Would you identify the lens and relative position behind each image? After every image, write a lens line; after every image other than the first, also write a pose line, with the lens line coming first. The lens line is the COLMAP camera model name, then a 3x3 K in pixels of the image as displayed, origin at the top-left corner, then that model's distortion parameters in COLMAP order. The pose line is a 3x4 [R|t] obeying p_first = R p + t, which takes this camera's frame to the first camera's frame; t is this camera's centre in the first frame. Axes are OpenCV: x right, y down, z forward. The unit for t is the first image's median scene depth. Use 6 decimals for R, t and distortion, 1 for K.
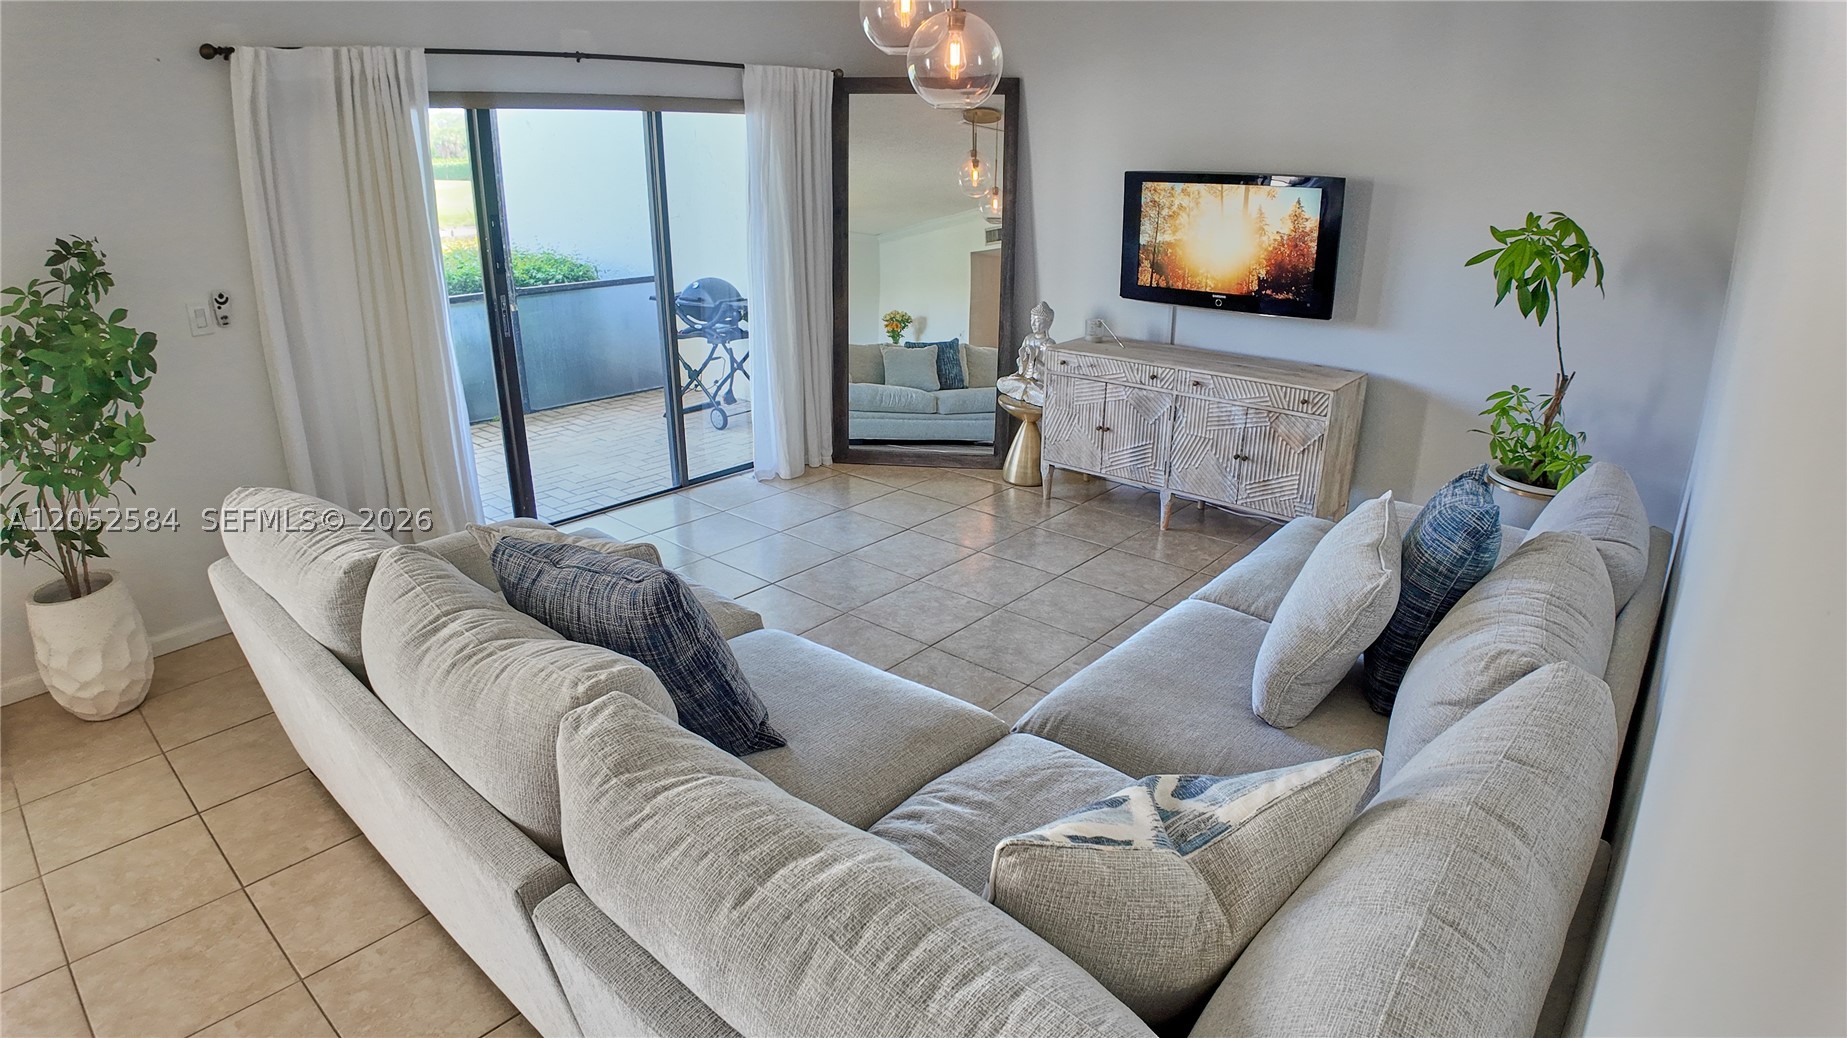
lens RADIAL K [[995.5, 0, 904.0], [0, 995.5, 531.2], [0, 0, 1]] dist [-0.100697, -0.010079]
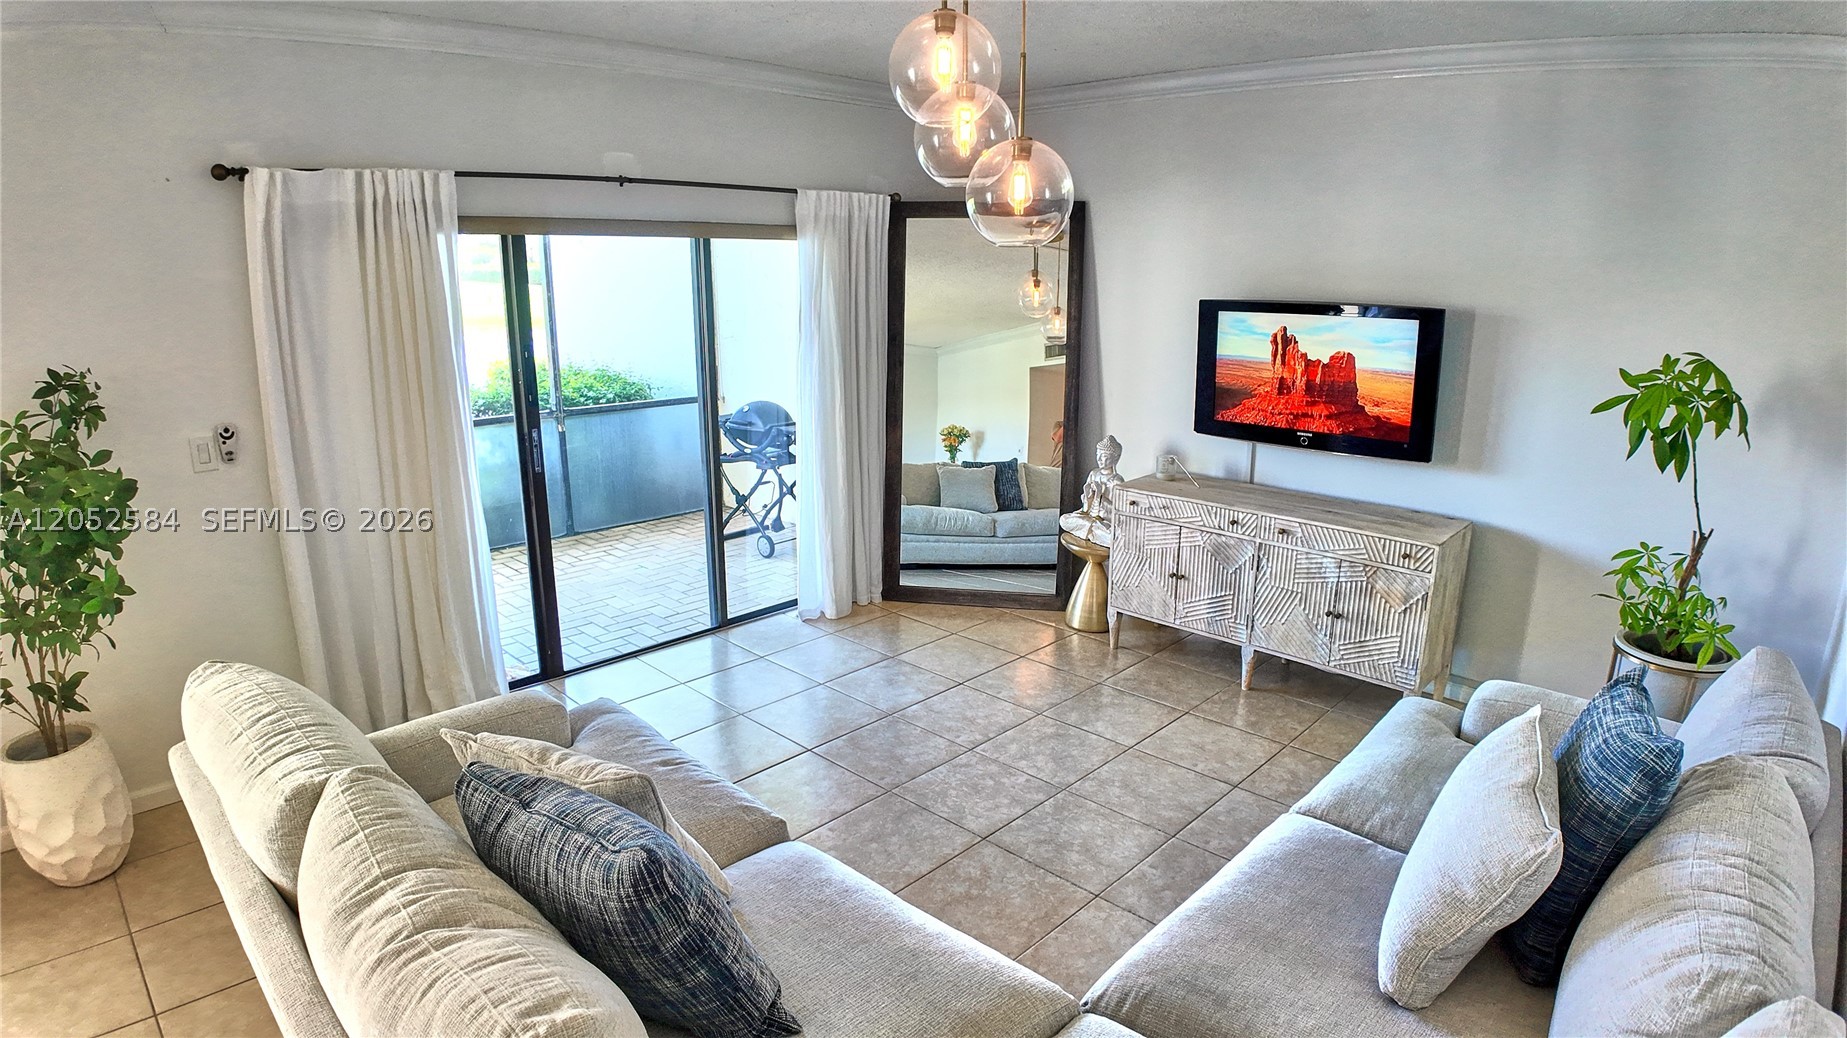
lens RADIAL K [[995.9, 0, 896.9], [0, 995.9, 514.8], [0, 0, 1]] dist [-0.100298, -0.014995]
pose [[0.997803, 0.014688, -0.064606, 0.001550], [-0.022158, 0.992946, -0.116479, -0.053783], [0.062439, 0.117655, 0.991090, 0.084343]]
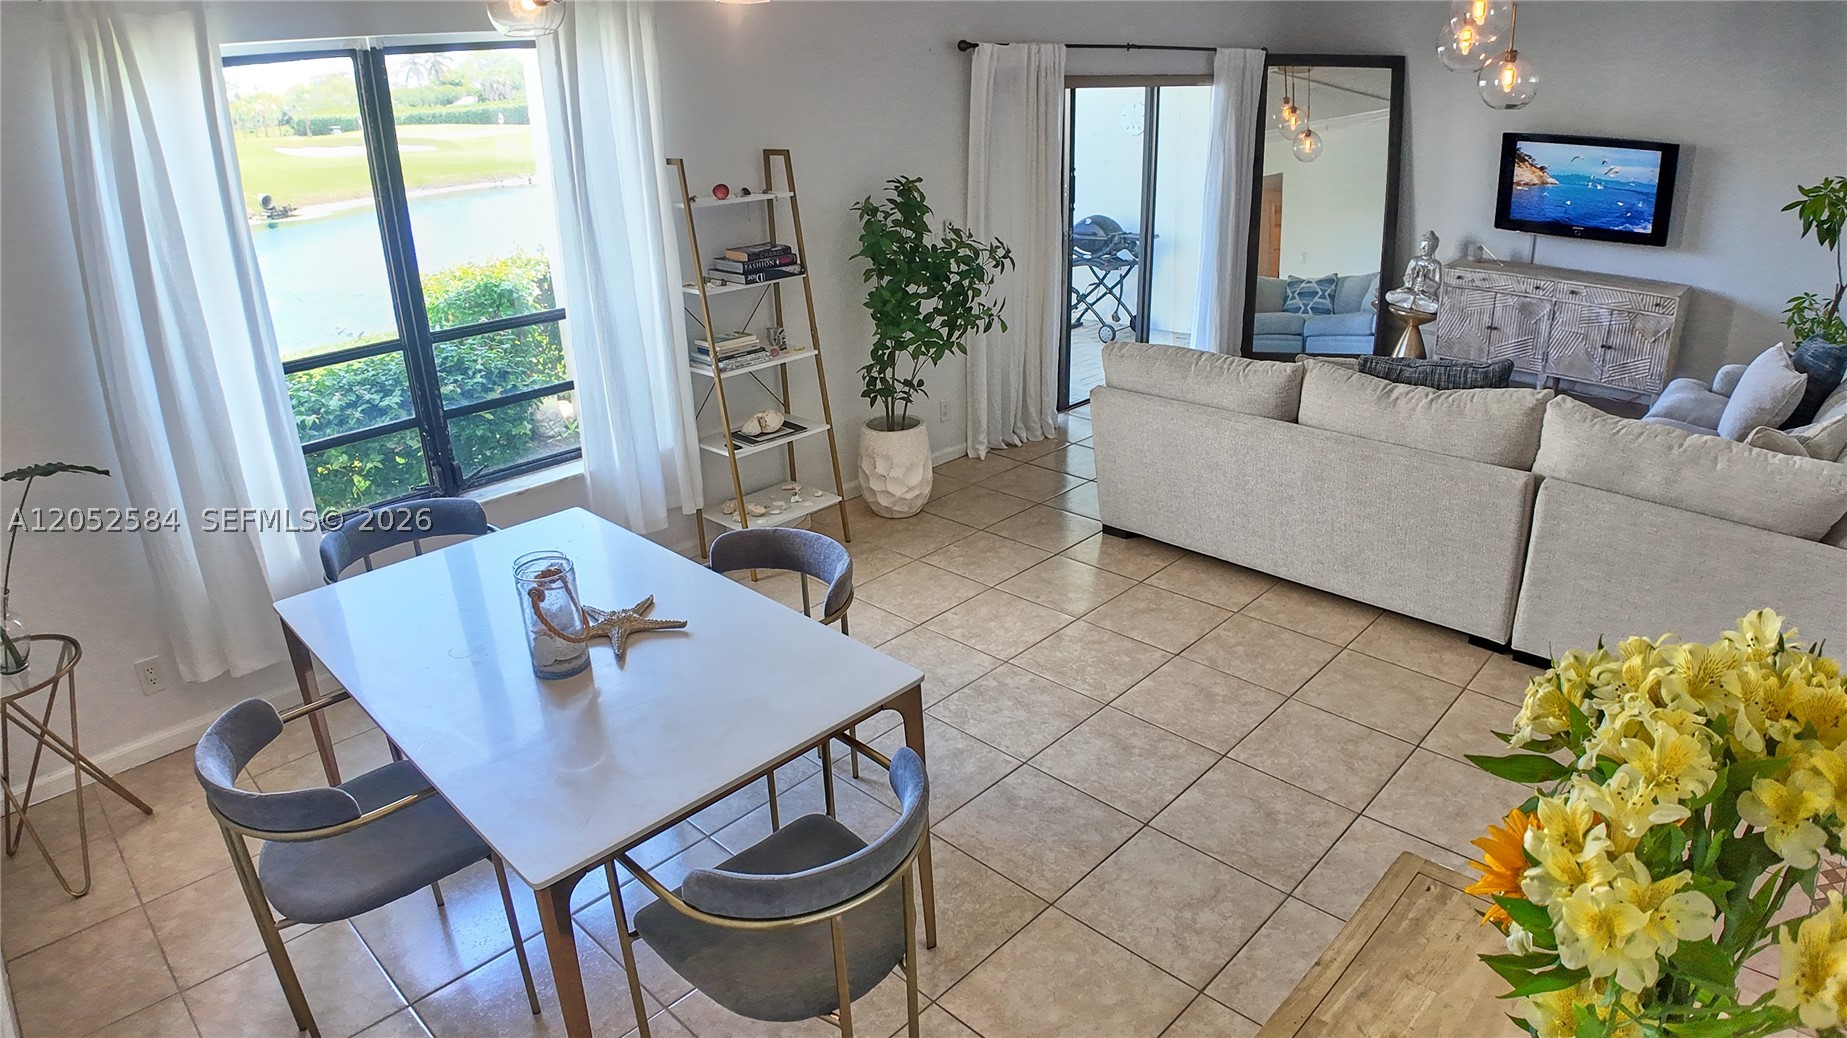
lens RADIAL K [[1110.8, 0, 923.5], [0, 1110.8, 519.0], [0, 0, 1]] dist [-0.118822, 0.000272]
pose [[0.998576, -0.009361, -0.052526, -0.532909], [0.010592, 0.999674, 0.023222, 0.121343], [0.052291, -0.023745, 0.998350, -0.514756]]
